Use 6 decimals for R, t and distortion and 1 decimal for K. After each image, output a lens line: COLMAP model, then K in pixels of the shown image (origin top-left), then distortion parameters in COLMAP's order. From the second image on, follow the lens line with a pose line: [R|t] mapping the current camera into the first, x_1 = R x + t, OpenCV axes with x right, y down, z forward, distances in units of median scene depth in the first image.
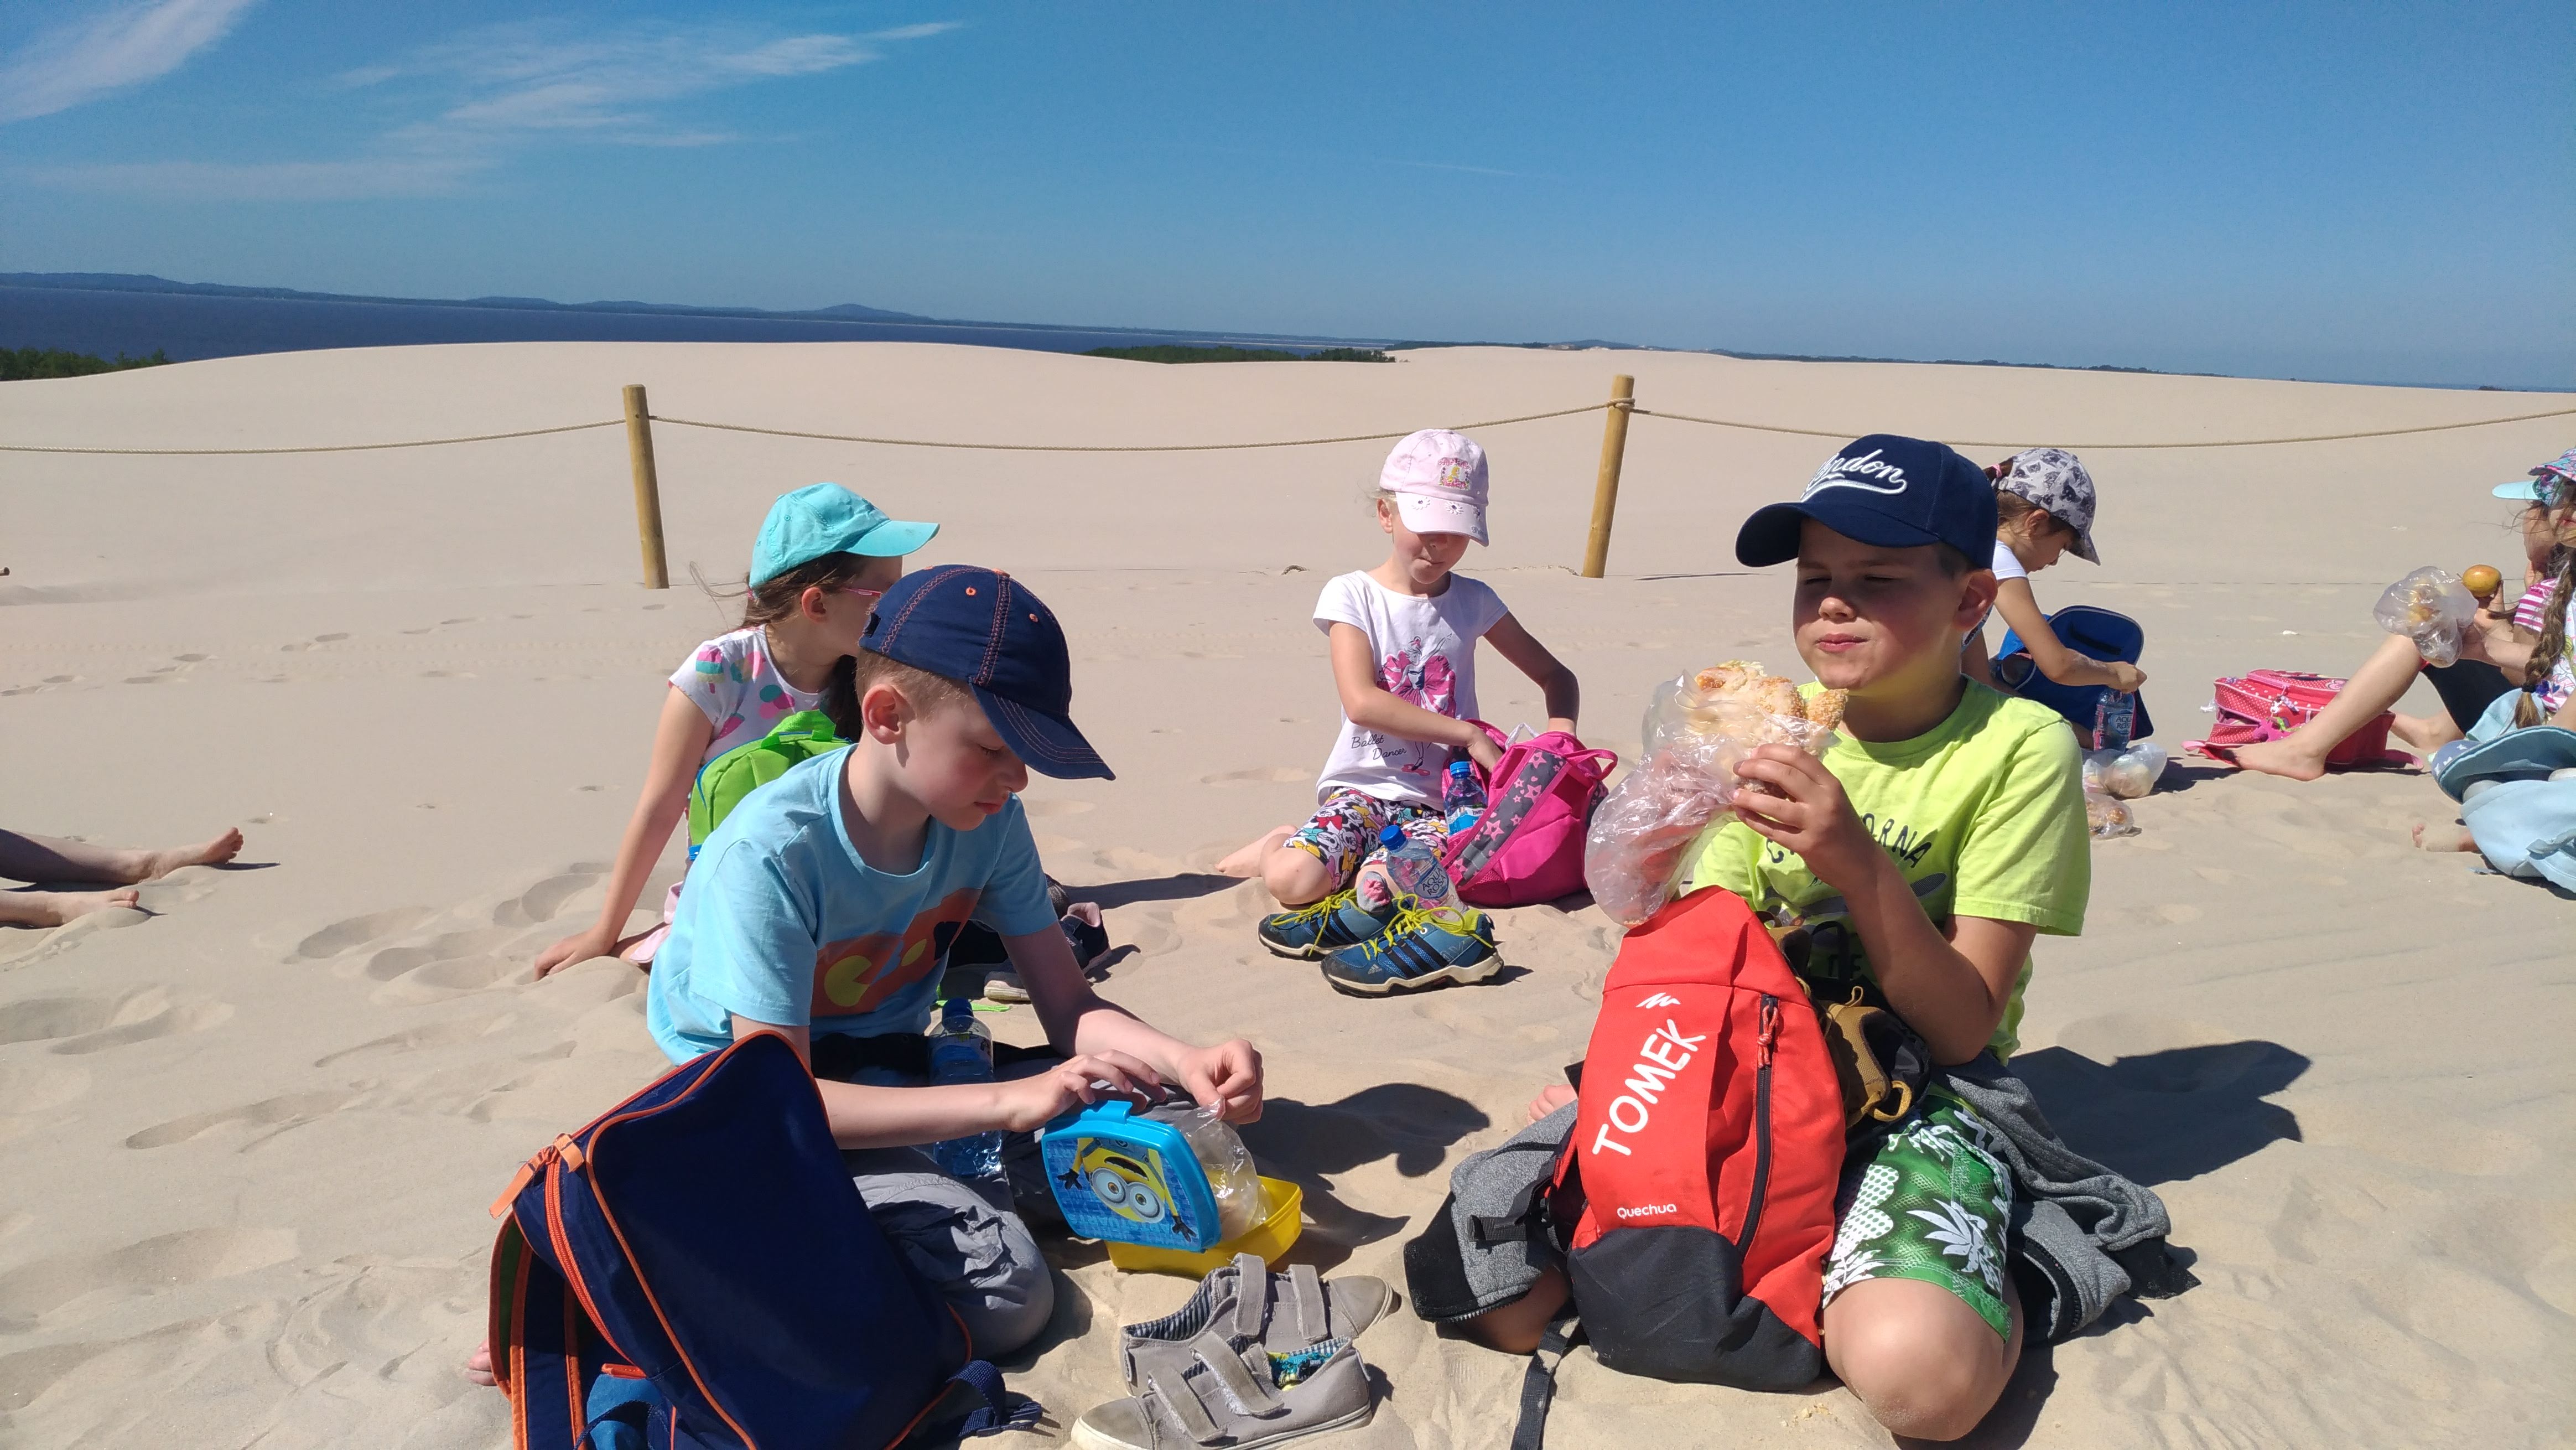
lens RADIAL K [[2019.6, 0, 1301.5], [0, 2019.6, 712.8], [0, 0, 1]] dist [0.002987, 0.042446]
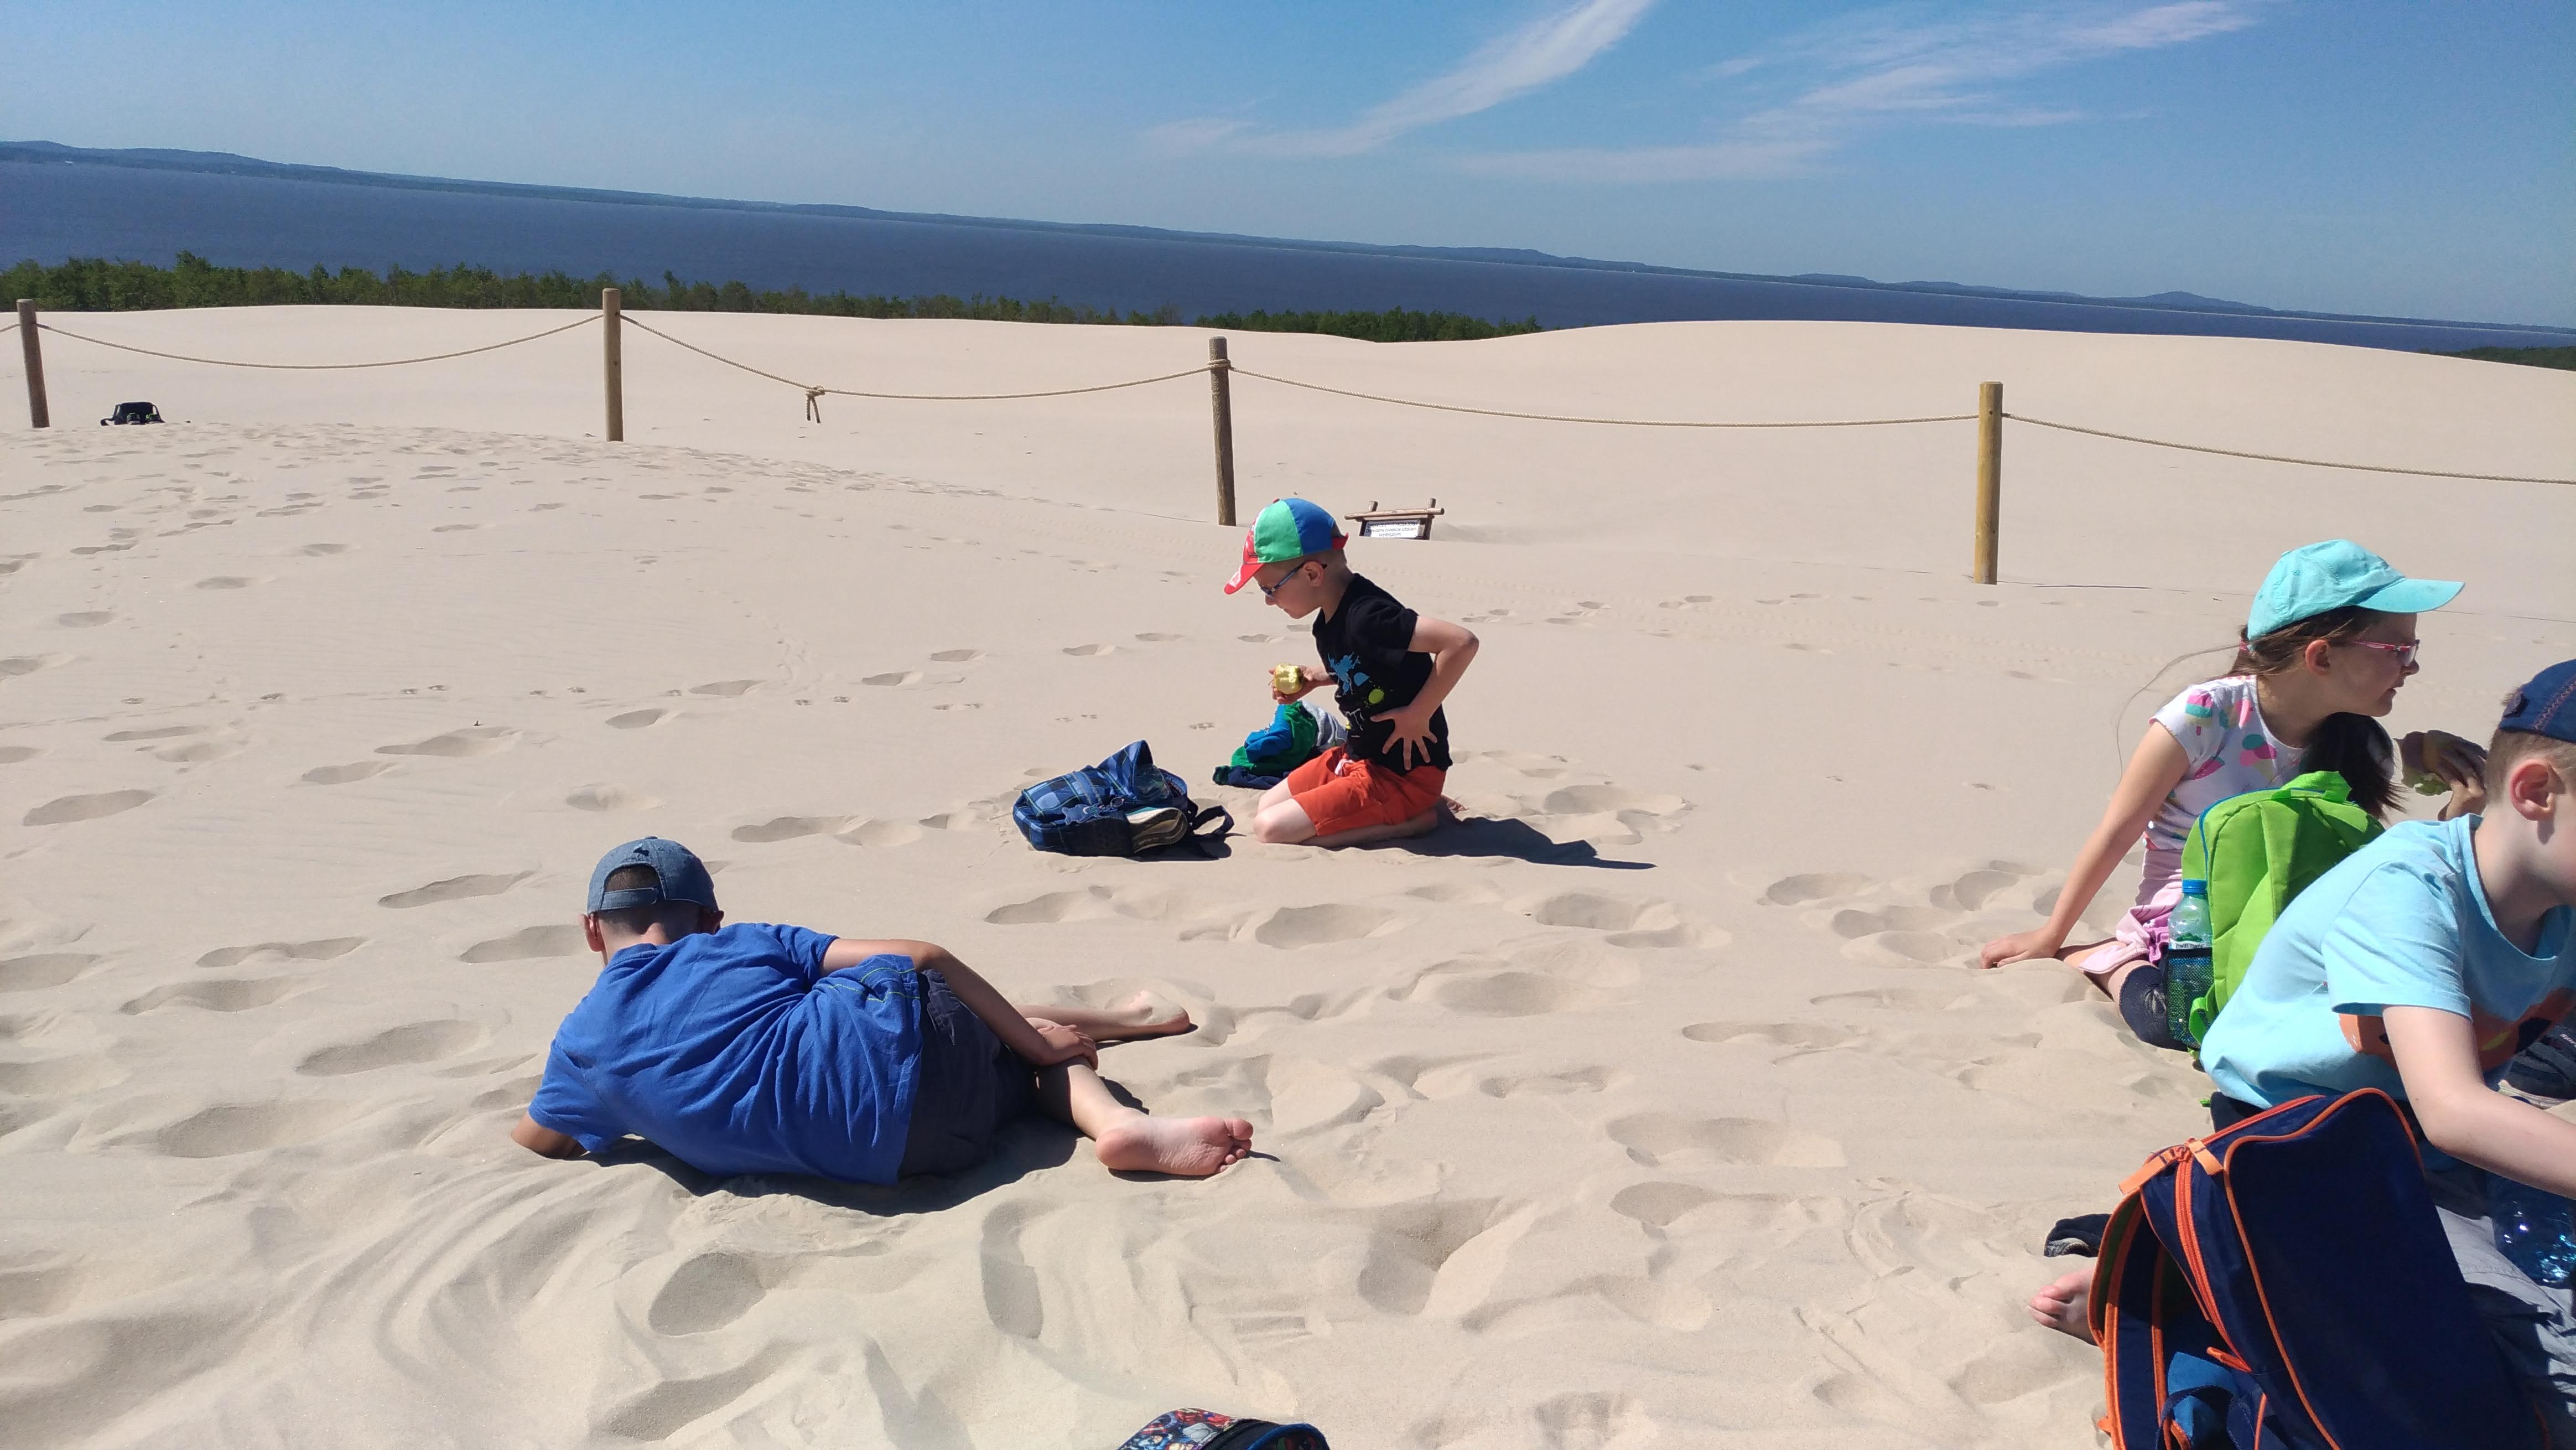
lens RADIAL K [[2019.6, 0, 1301.5], [0, 2019.6, 712.8], [0, 0, 1]] dist [0.002987, 0.042446]
pose [[0.816841, 0.144847, -0.558381, -0.087928], [-0.139487, 0.988833, 0.052456, -0.010303], [0.559744, 0.035038, 0.827924, -0.123442]]
